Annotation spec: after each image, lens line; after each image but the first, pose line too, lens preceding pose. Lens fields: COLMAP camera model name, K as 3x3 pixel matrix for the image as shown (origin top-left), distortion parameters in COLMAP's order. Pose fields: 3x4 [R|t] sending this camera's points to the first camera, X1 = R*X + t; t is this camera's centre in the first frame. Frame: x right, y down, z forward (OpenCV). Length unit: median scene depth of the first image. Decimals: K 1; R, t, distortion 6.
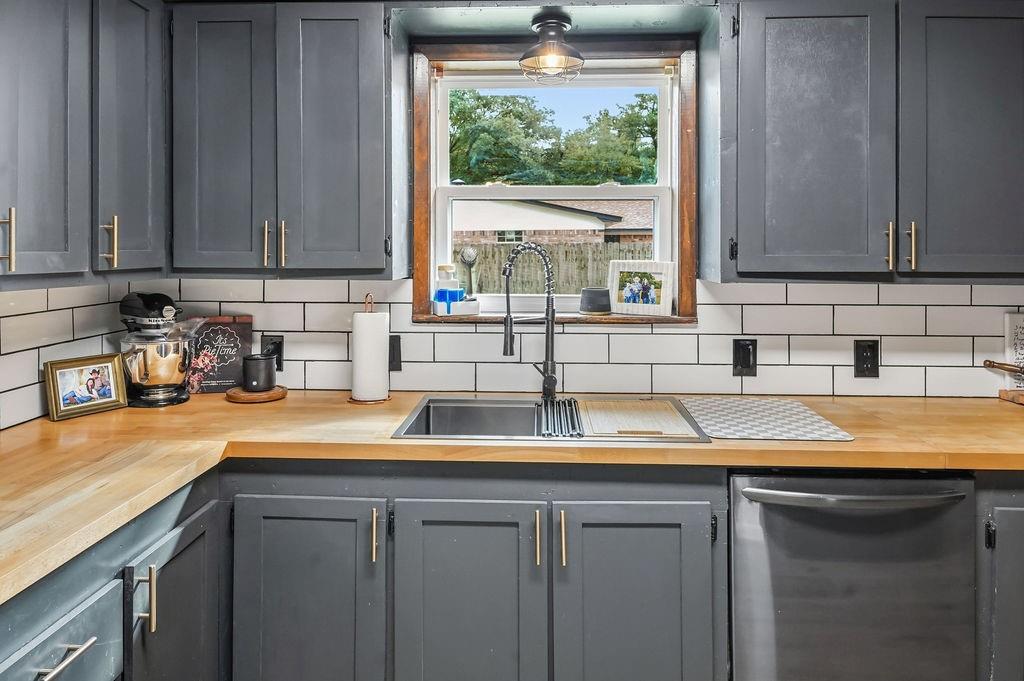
lens RADIAL K [[724.9, 0, 512.0], [0, 724.9, 340.5], [0, 0, 1]] dist [-0.000062, -0.001585]
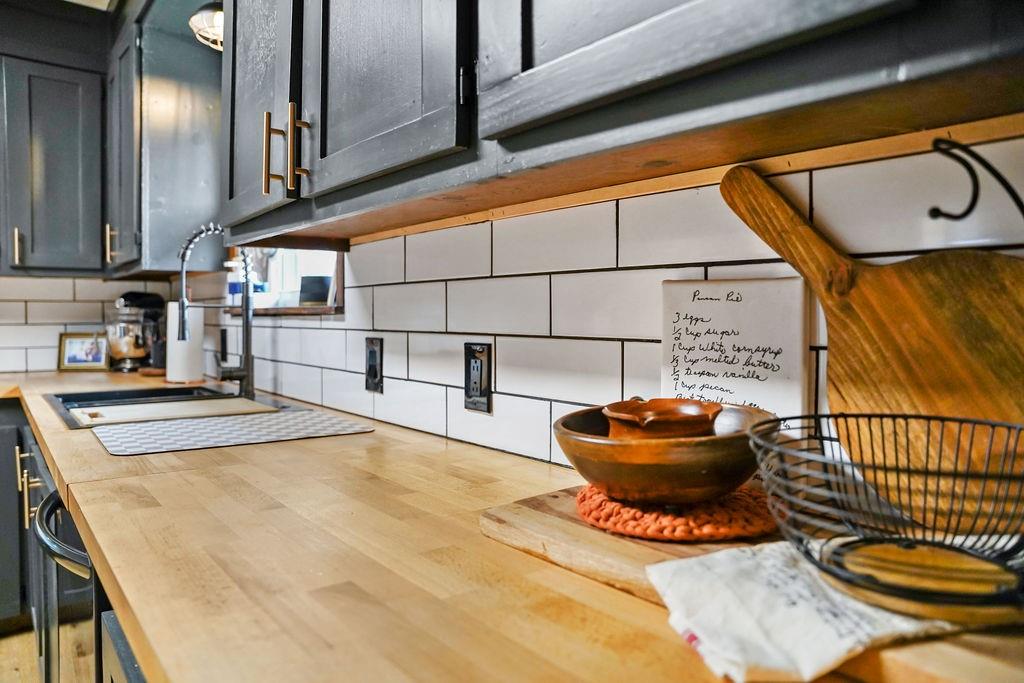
lens RADIAL K [[724.9, 0, 512.0], [0, 724.9, 341.5], [0, 0, 1]] dist [-0.000062, -0.001585]
pose [[0.608660, 0.021254, -0.793147, 0.944712], [-0.111764, 0.991971, -0.059185, 0.028162], [0.785520, 0.124669, 0.606148, 0.687396]]
